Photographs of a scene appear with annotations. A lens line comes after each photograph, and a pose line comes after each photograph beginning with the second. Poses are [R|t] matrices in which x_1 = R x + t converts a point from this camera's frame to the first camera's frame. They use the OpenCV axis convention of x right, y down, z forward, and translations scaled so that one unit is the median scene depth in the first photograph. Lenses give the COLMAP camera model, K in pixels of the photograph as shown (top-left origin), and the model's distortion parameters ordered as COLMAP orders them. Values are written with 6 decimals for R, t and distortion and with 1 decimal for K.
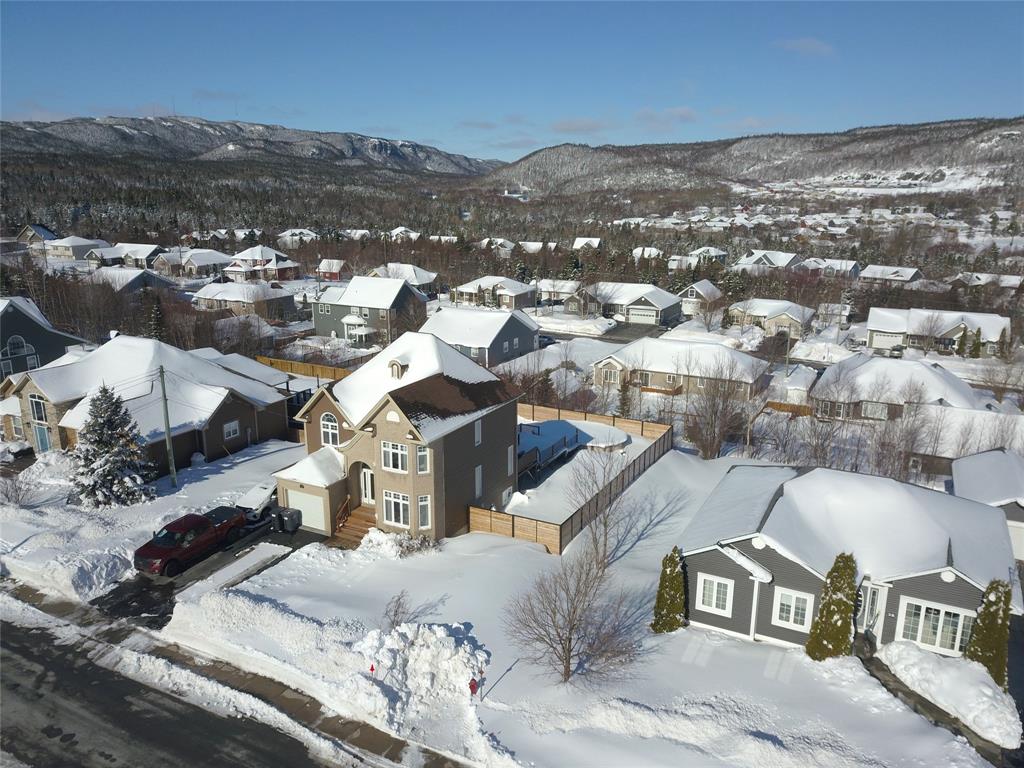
lens RADIAL K [[782.3, 0, 515.9], [0, 782.3, 386.5], [0, 0, 1]] dist [0.004560, 0.002117]
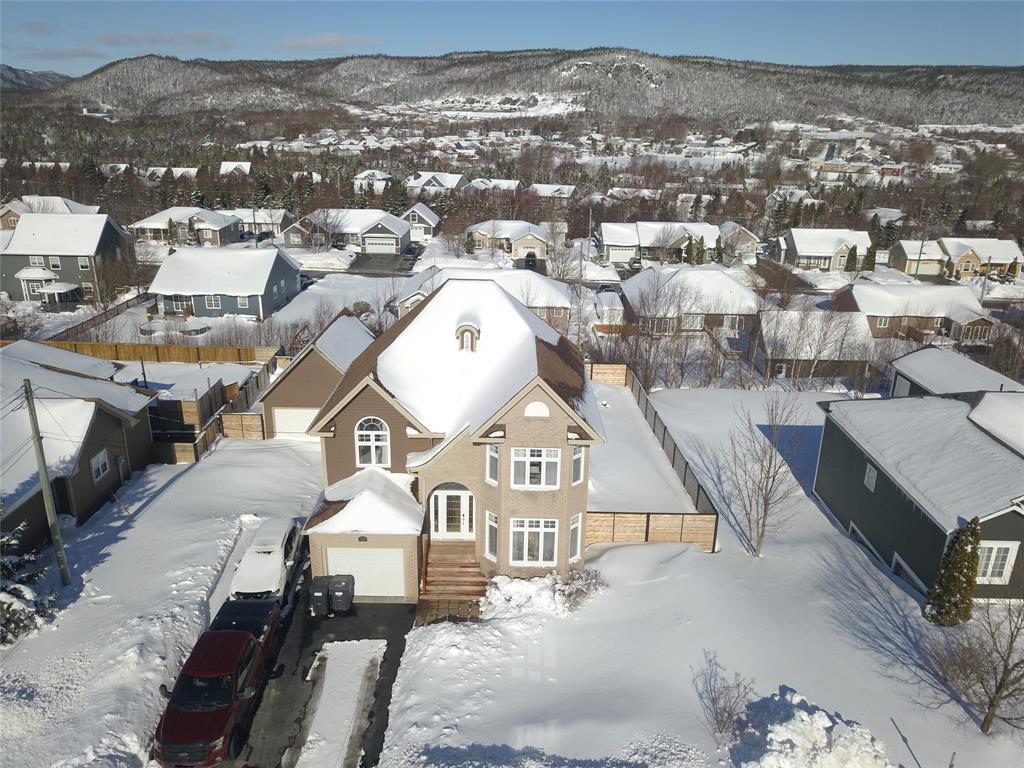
lens RADIAL K [[782.3, 0, 515.9], [0, 782.3, 386.5], [0, 0, 1]] dist [0.004560, 0.002117]
pose [[0.885684, -0.142176, 0.441983, -0.026577], [0.101874, 0.988271, 0.113761, -0.003310], [-0.452973, -0.055729, 0.889781, 0.024330]]
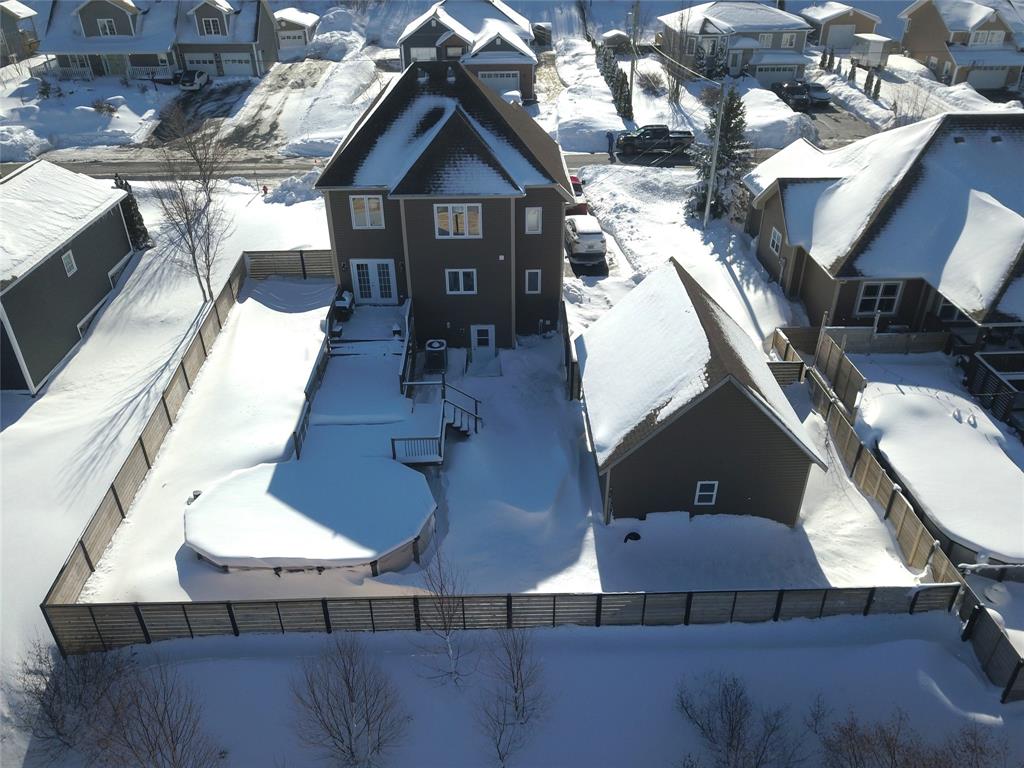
lens RADIAL K [[782.3, 0, 515.9], [0, 782.3, 386.5], [0, 0, 1]] dist [0.004560, 0.002117]
pose [[-0.872573, 0.259003, -0.414167, 0.012216], [-0.119421, 0.709029, 0.694994, -0.024125], [0.473662, 0.655893, -0.587749, 0.108824]]
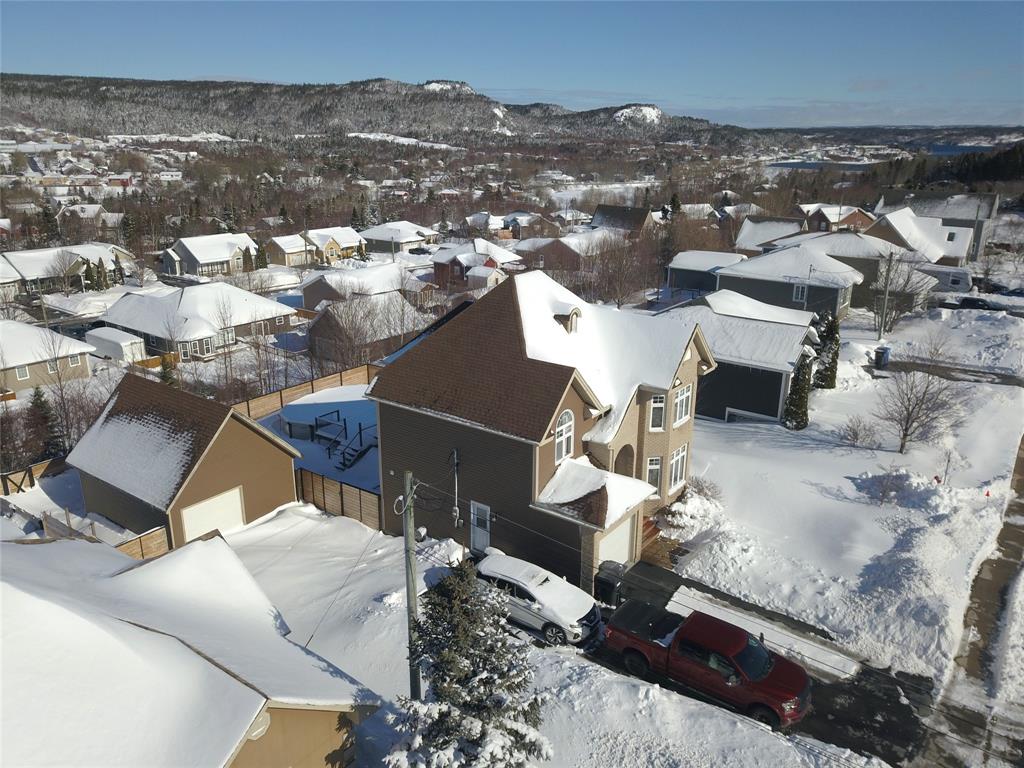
lens RADIAL K [[782.3, 0, 515.9], [0, 782.3, 386.5], [0, 0, 1]] dist [0.004560, 0.002117]
pose [[0.145092, -0.307713, 0.940352, -0.054455], [0.243464, 0.932290, 0.267509, -0.010767], [-0.958996, 0.190128, 0.210185, 0.057789]]
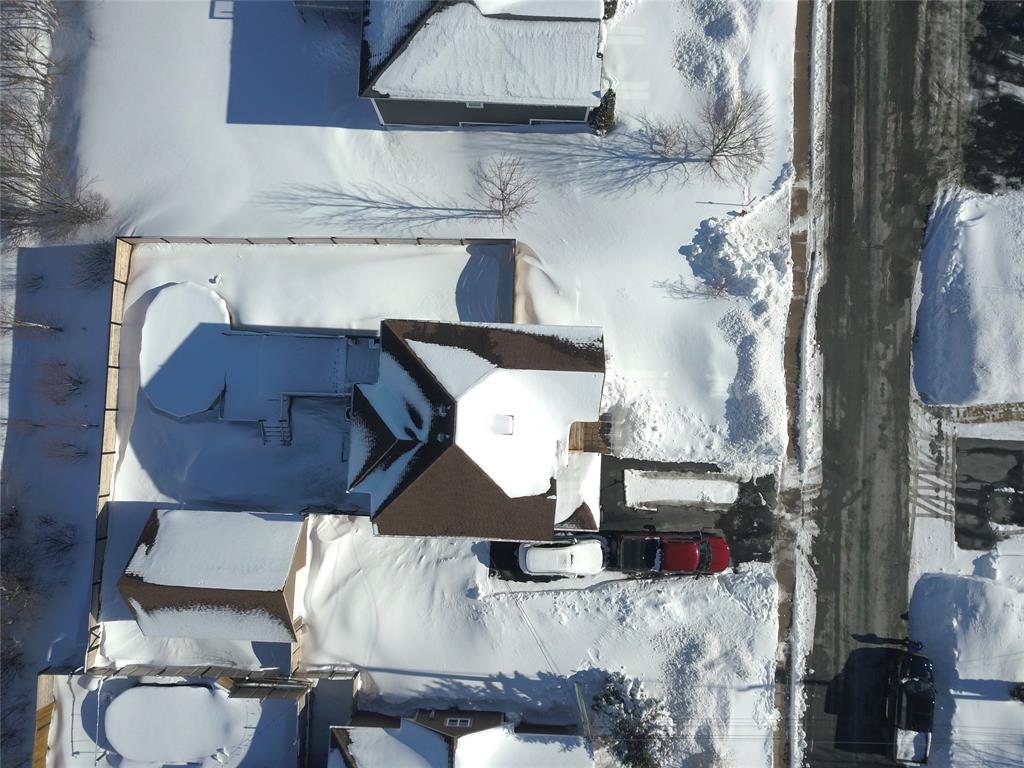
lens RADIAL K [[782.3, 0, 515.9], [0, 782.3, 386.5], [0, 0, 1]] dist [0.004560, 0.002117]
pose [[-0.427504, -0.903104, 0.040542, -0.009805], [0.233152, -0.066816, 0.970142, -0.050837], [-0.873430, 0.424192, 0.239125, 0.049780]]
